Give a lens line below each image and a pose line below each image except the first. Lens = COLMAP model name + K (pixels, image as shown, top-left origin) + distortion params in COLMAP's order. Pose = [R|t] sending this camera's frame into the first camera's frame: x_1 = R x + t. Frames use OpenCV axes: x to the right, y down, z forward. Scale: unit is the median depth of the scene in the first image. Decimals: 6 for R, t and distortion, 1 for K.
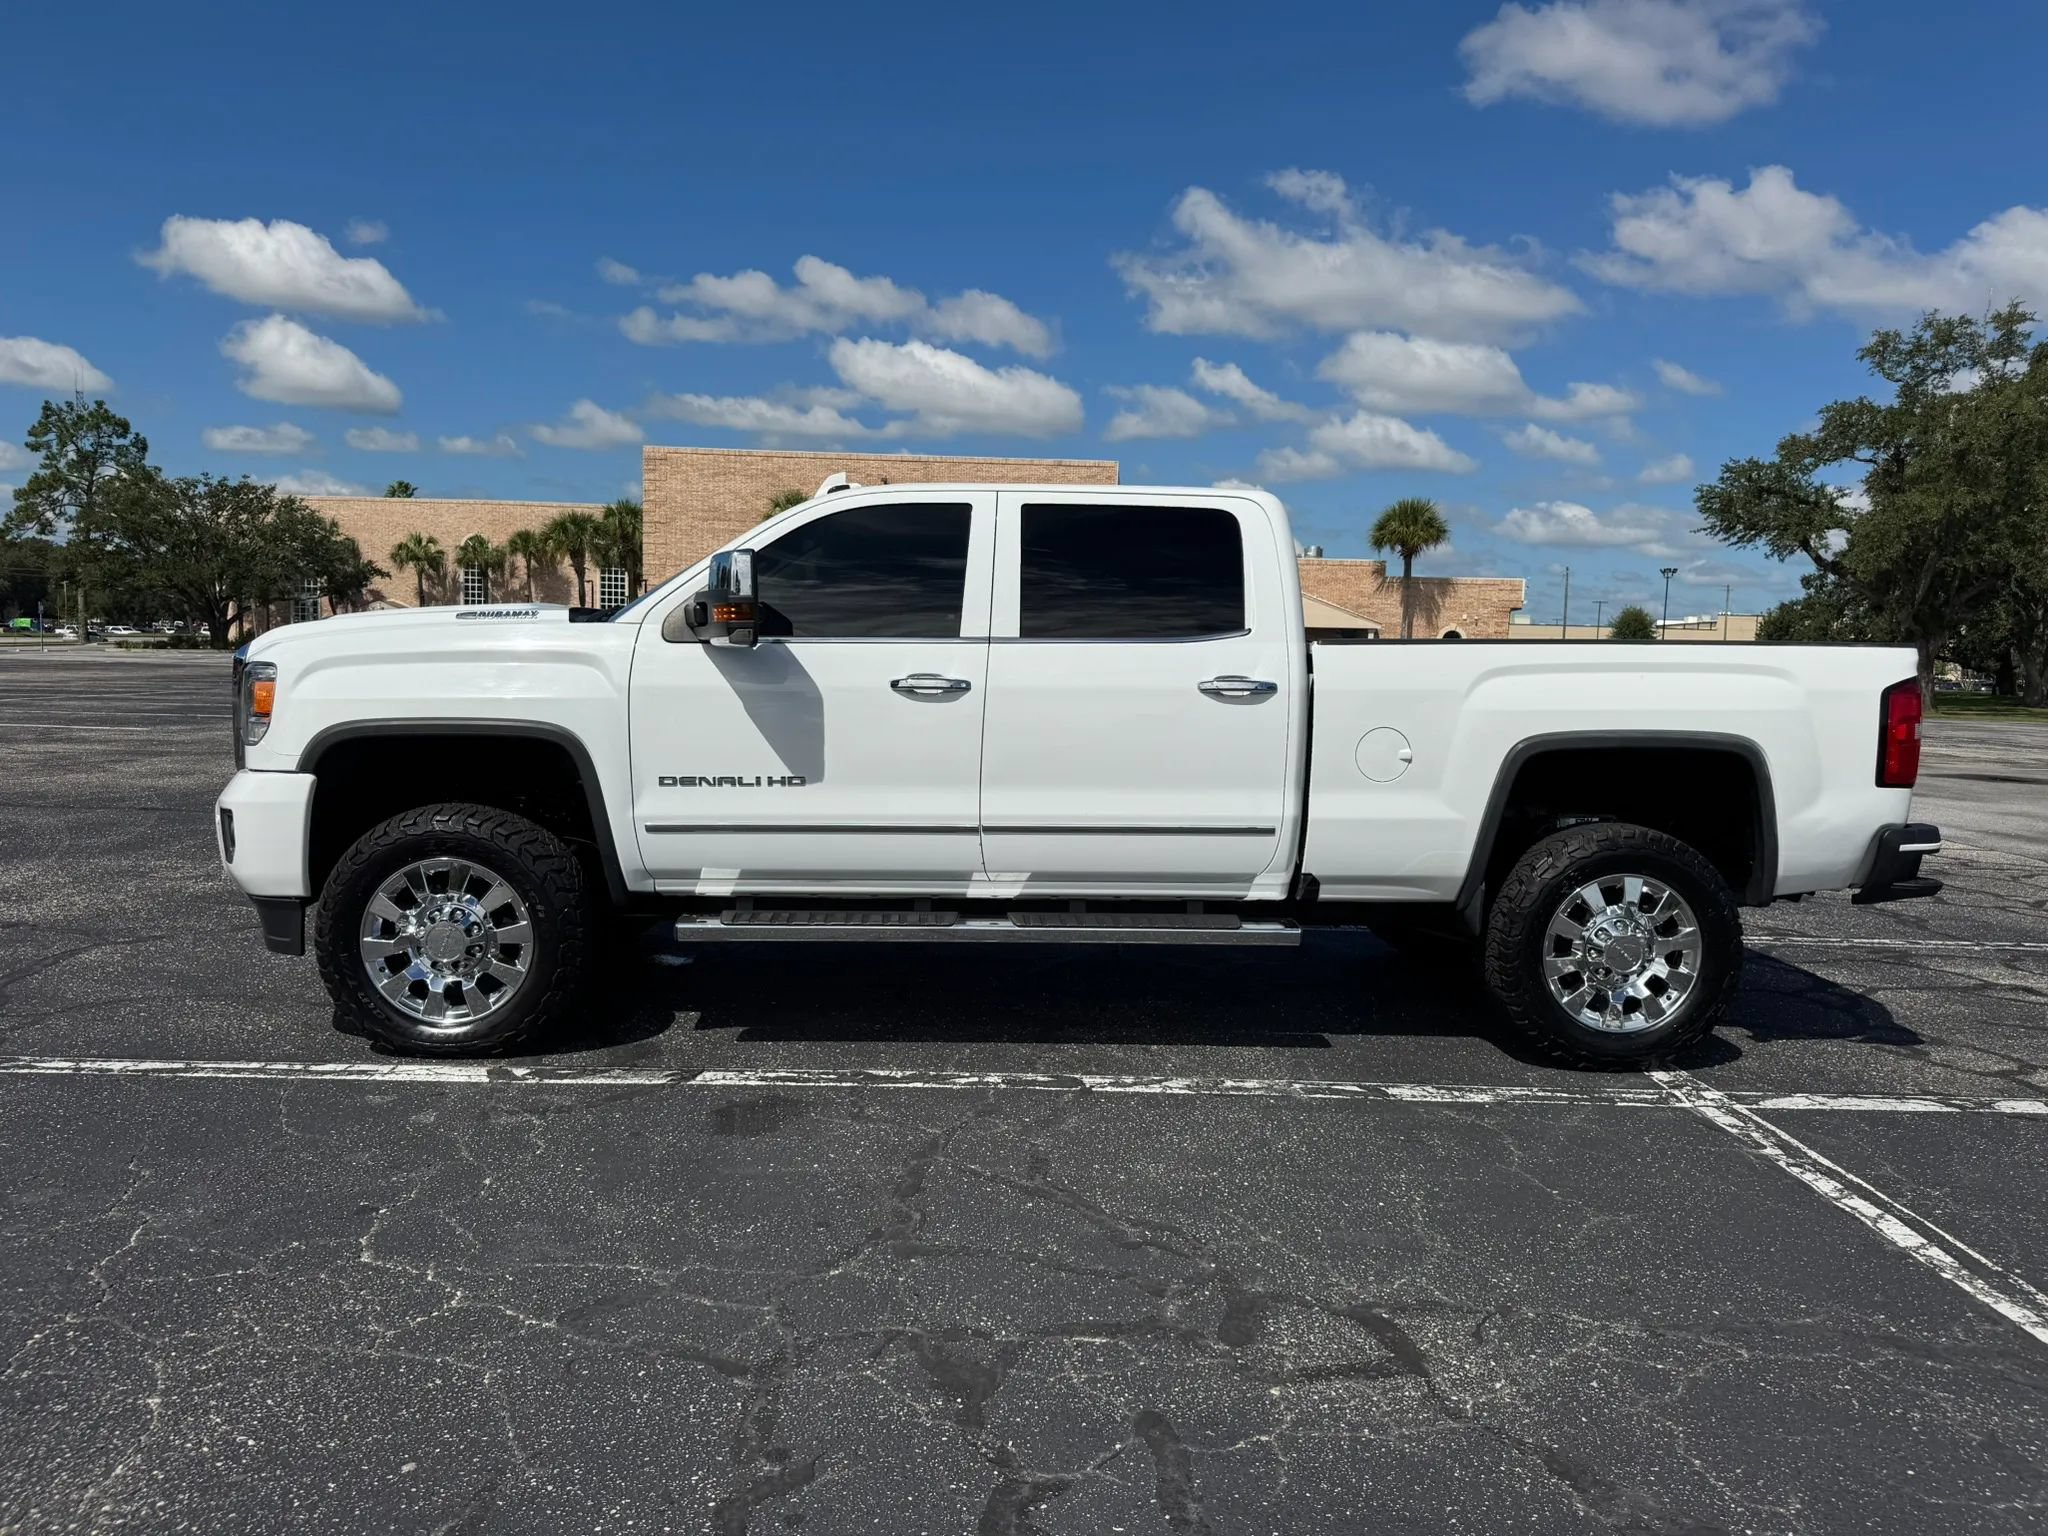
lens RADIAL K [[1447.4, 0, 1021.4], [0, 1447.4, 720.0], [0, 0, 1]] dist [0.048282, -0.053476]
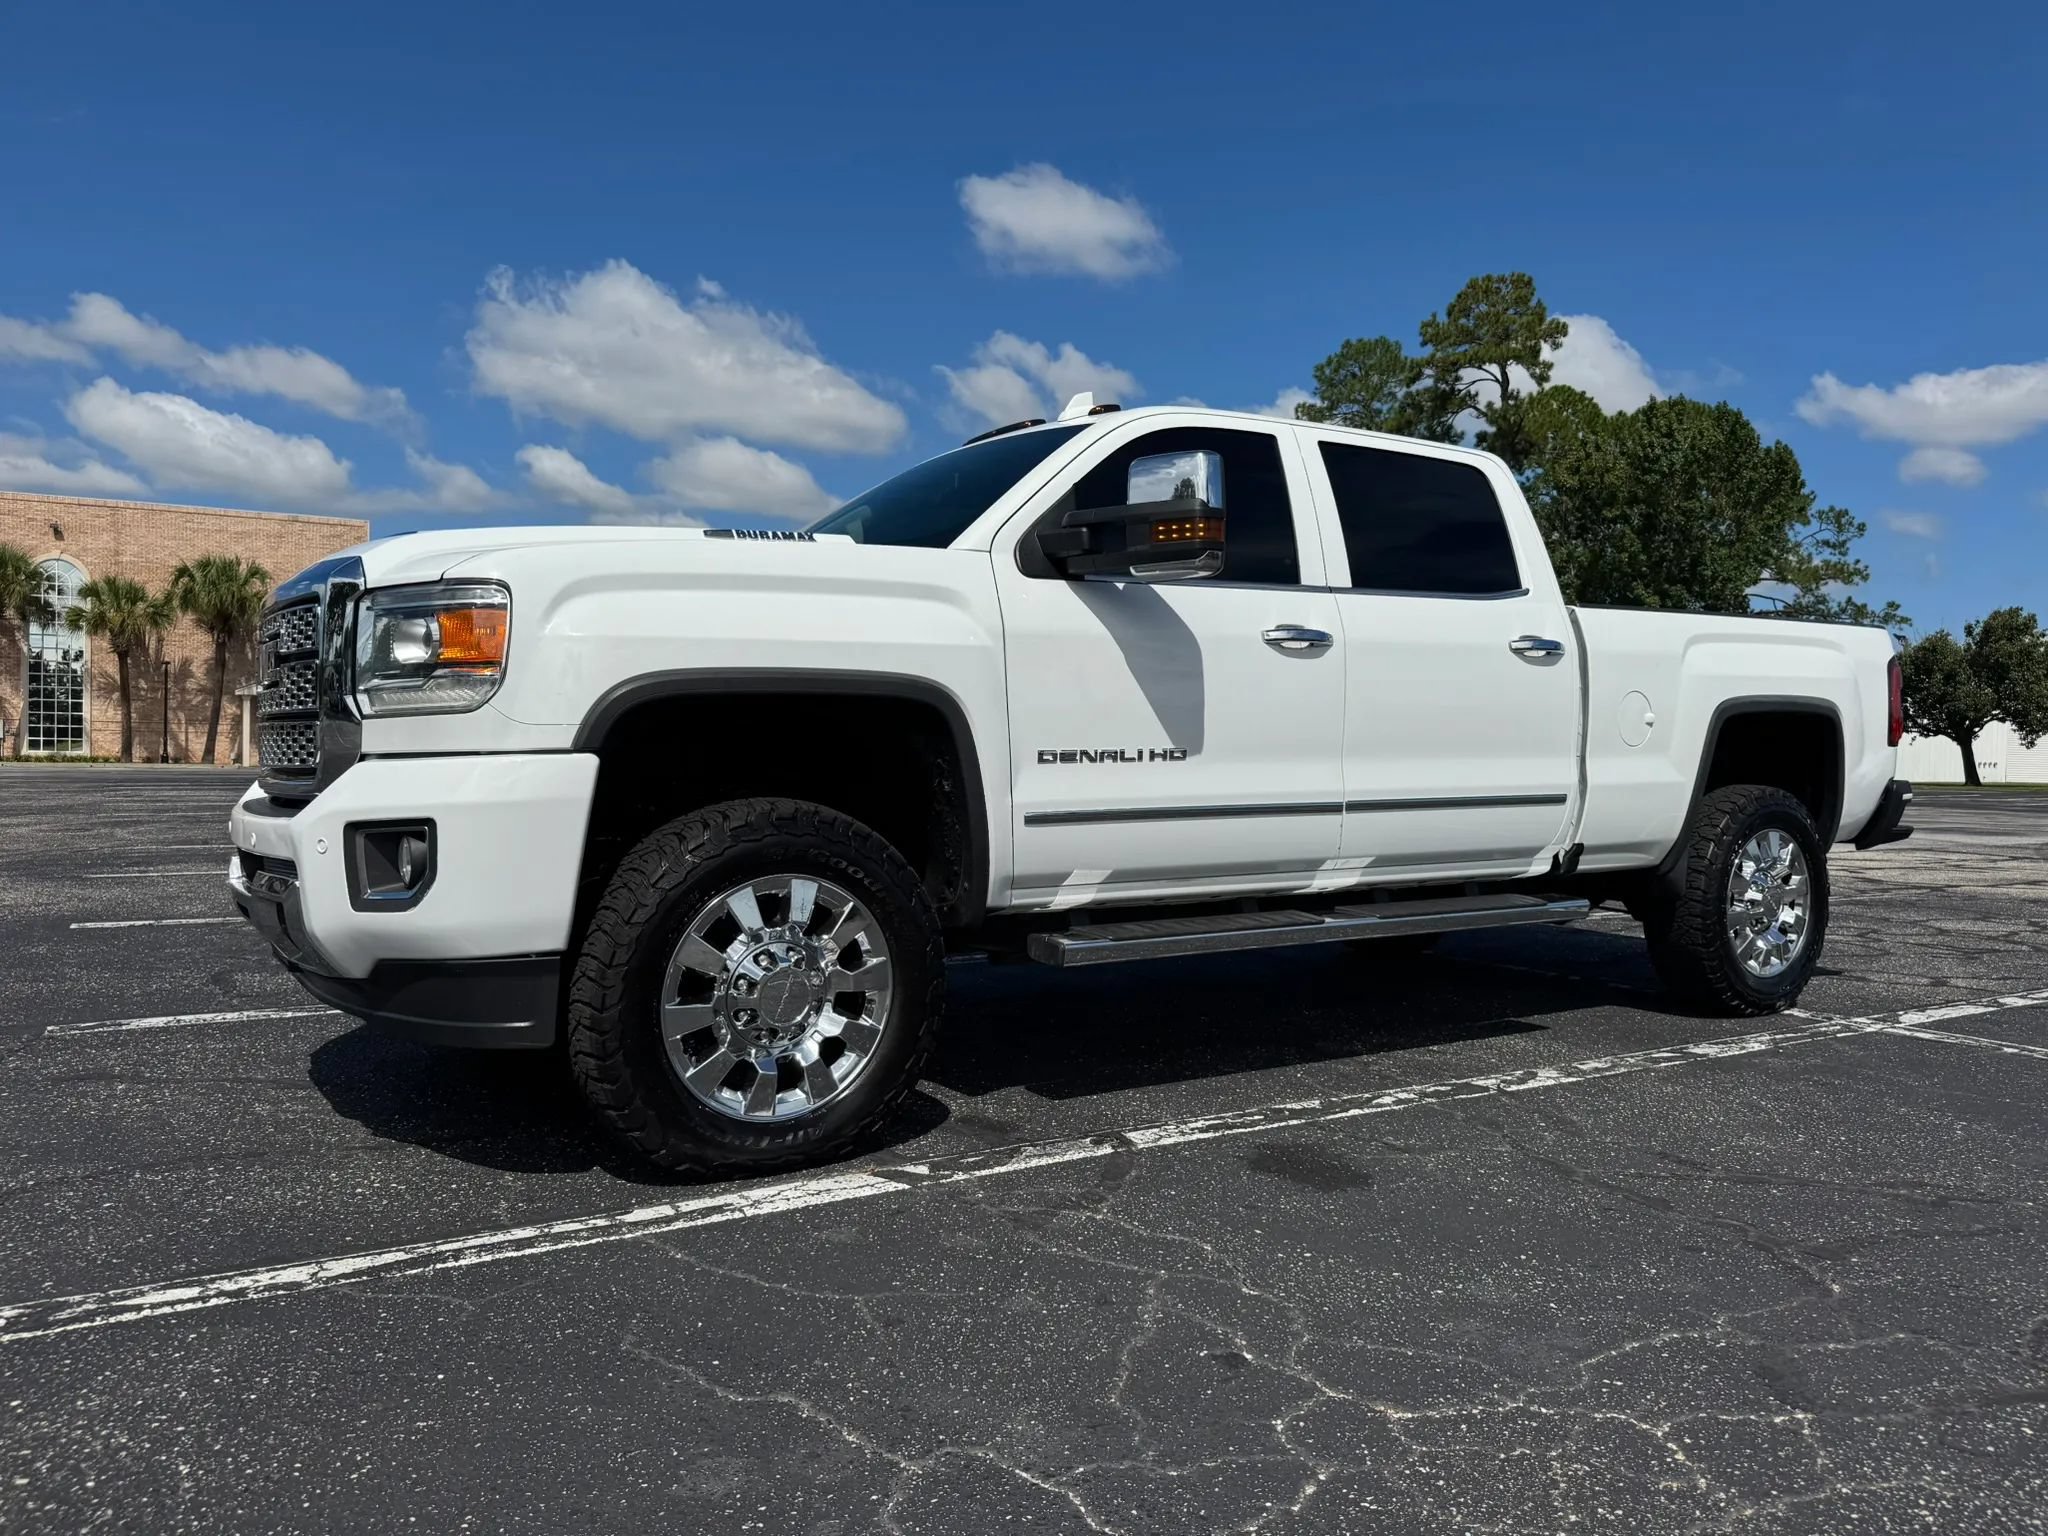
lens RADIAL K [[1447.4, 0, 1012.5], [0, 1447.4, 746.9], [0, 0, 1]] dist [0.048282, -0.053476]
pose [[0.870573, -0.018900, 0.491675, -0.611557], [0.039511, 0.998720, -0.031569, 0.058086], [-0.490450, 0.046910, 0.870206, 0.340976]]
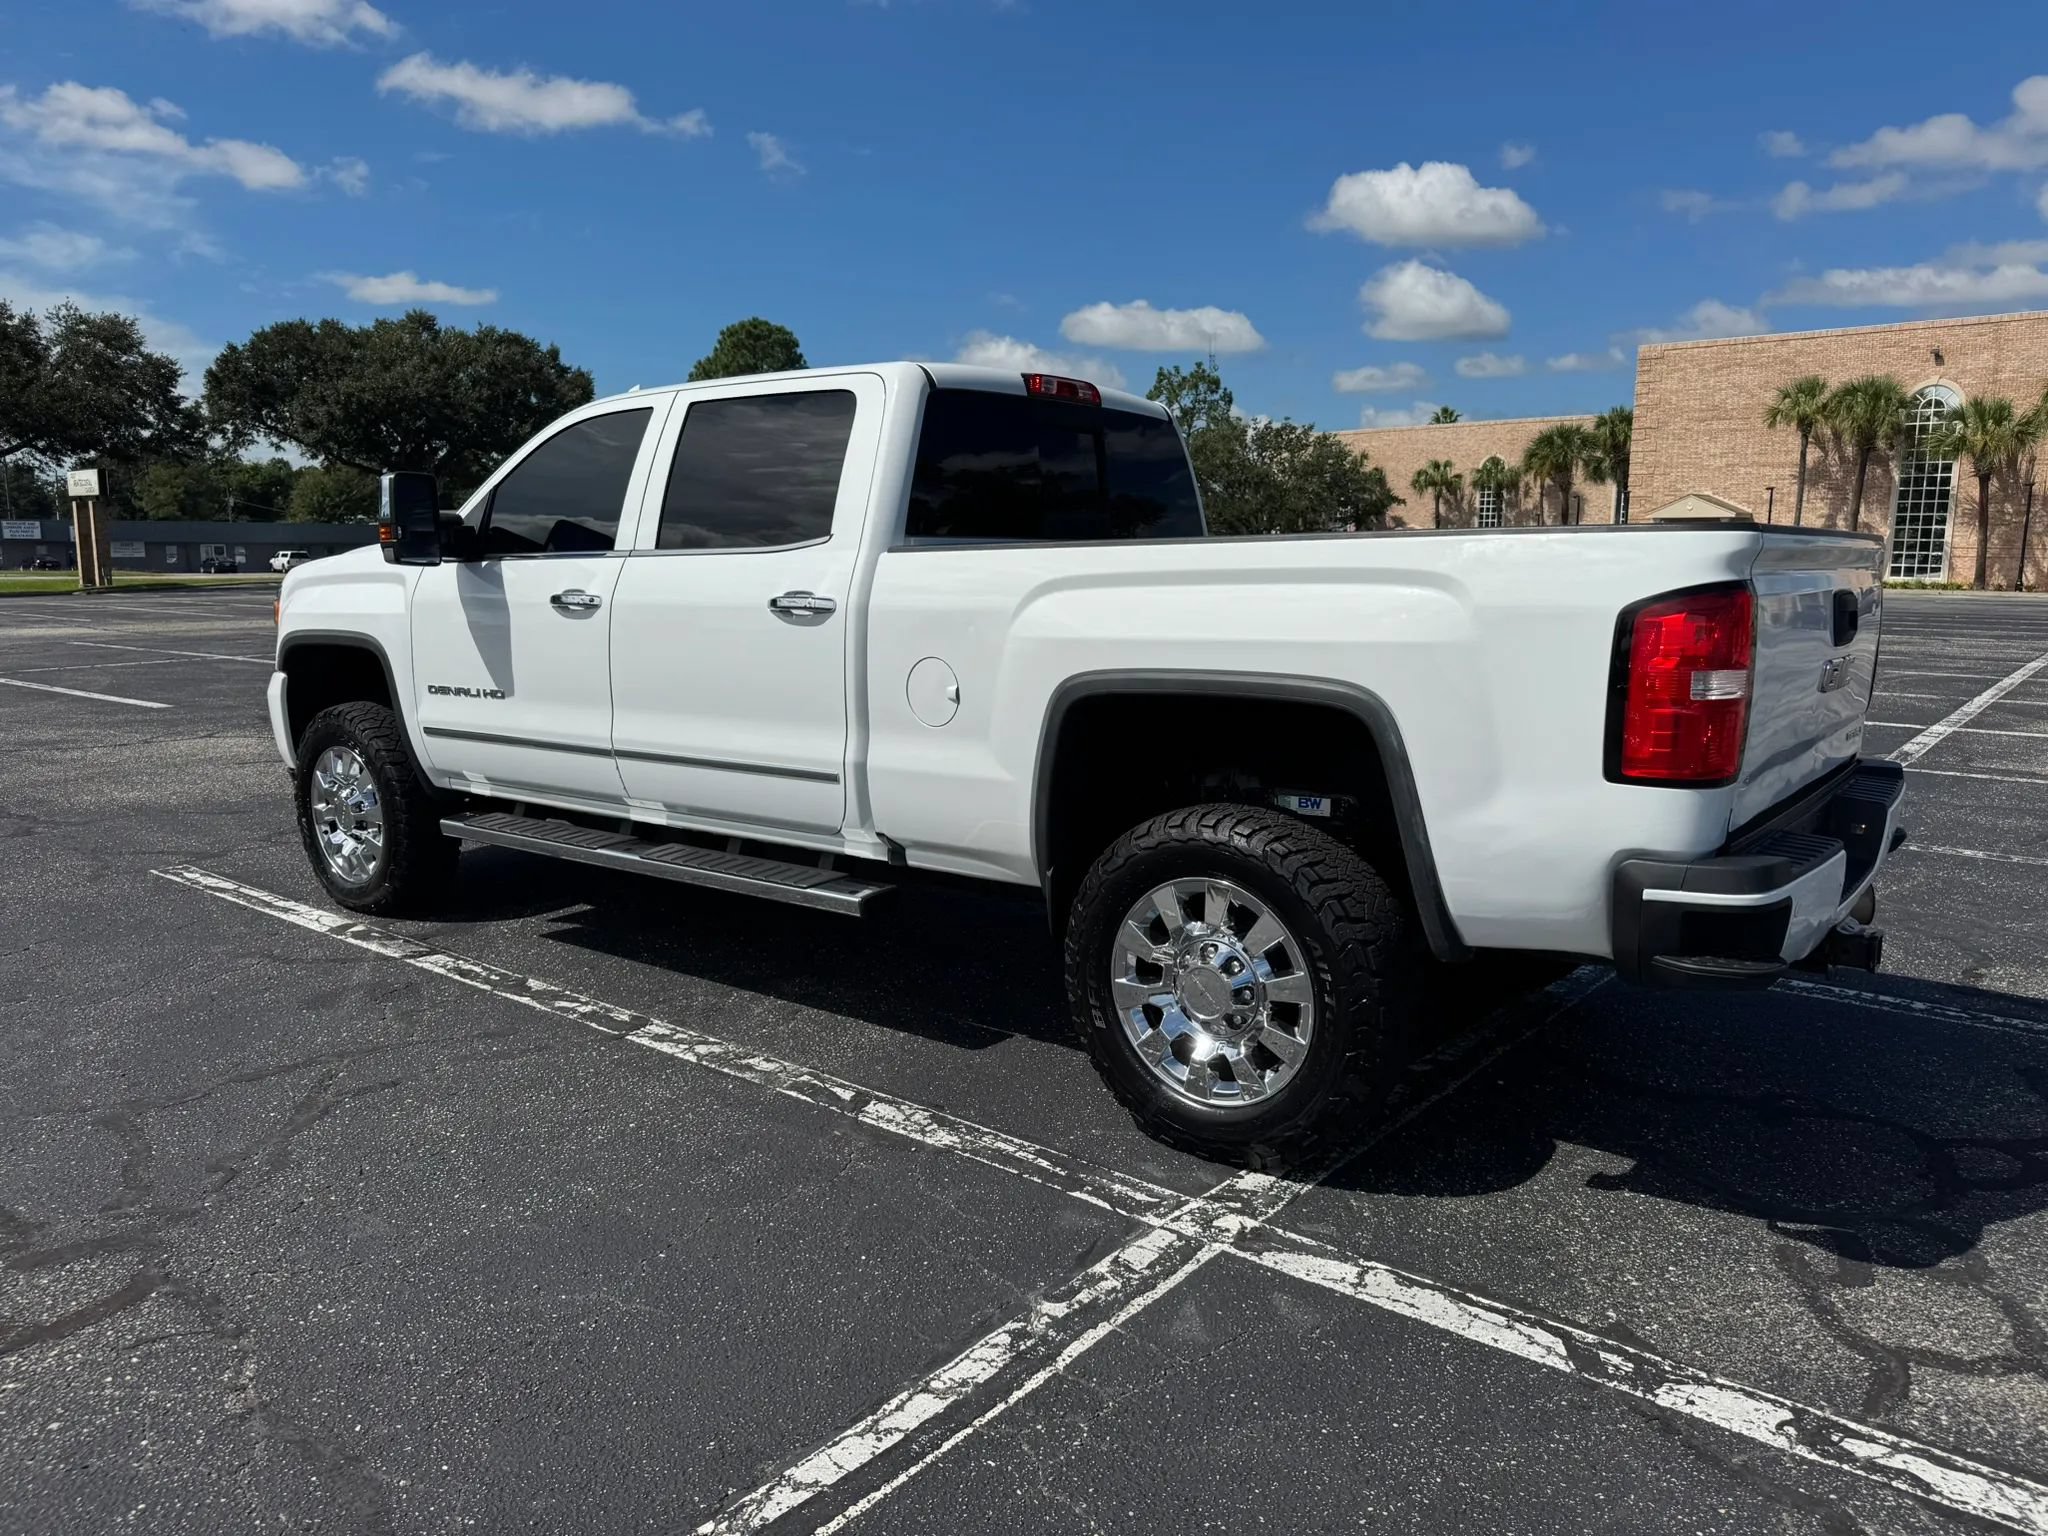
lens RADIAL K [[1447.4, 0, 1043.0], [0, 1447.4, 766.5], [0, 0, 1]] dist [0.048282, -0.053476]
pose [[0.757877, 0.070268, -0.648603, 0.802949], [-0.015091, 0.995805, 0.090251, -0.006924], [0.652223, -0.058611, 0.755758, 0.449256]]
